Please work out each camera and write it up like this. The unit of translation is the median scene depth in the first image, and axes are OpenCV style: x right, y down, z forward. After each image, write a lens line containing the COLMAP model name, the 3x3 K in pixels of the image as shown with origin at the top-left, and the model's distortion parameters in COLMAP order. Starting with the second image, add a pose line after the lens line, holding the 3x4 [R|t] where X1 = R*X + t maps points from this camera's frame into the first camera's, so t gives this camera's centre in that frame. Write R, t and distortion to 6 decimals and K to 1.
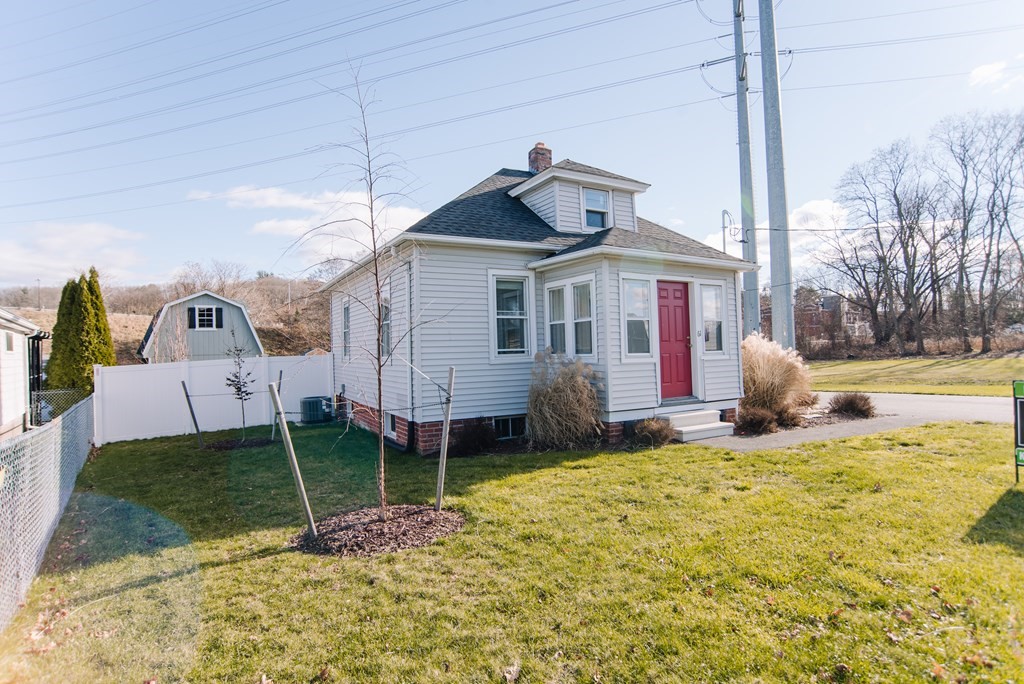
lens RADIAL K [[527.1, 0, 520.1], [0, 527.1, 339.6], [0, 0, 1]] dist [-0.103041, 0.049998]
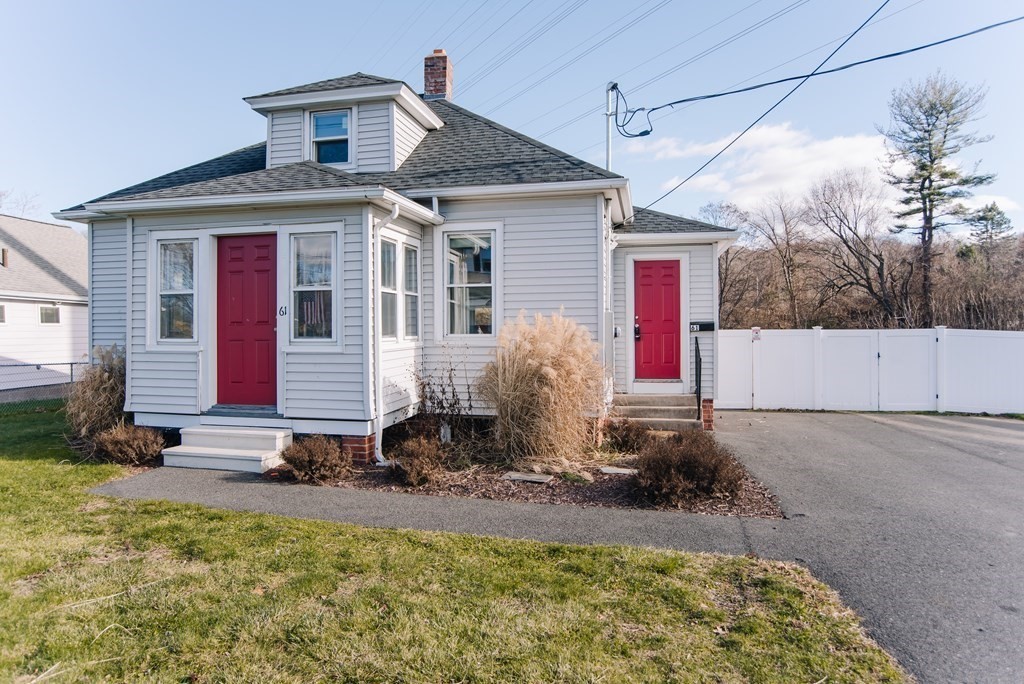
lens RADIAL K [[623.8, 0, 512.0], [0, 623.8, 342.0], [0, 0, 1]] dist [-0.062293, 0.000350]
pose [[0.770528, 0.029860, -0.636706, 1.054901], [0.000698, 0.998862, 0.047689, -0.009174], [0.637406, -0.037190, 0.769630, 0.583545]]
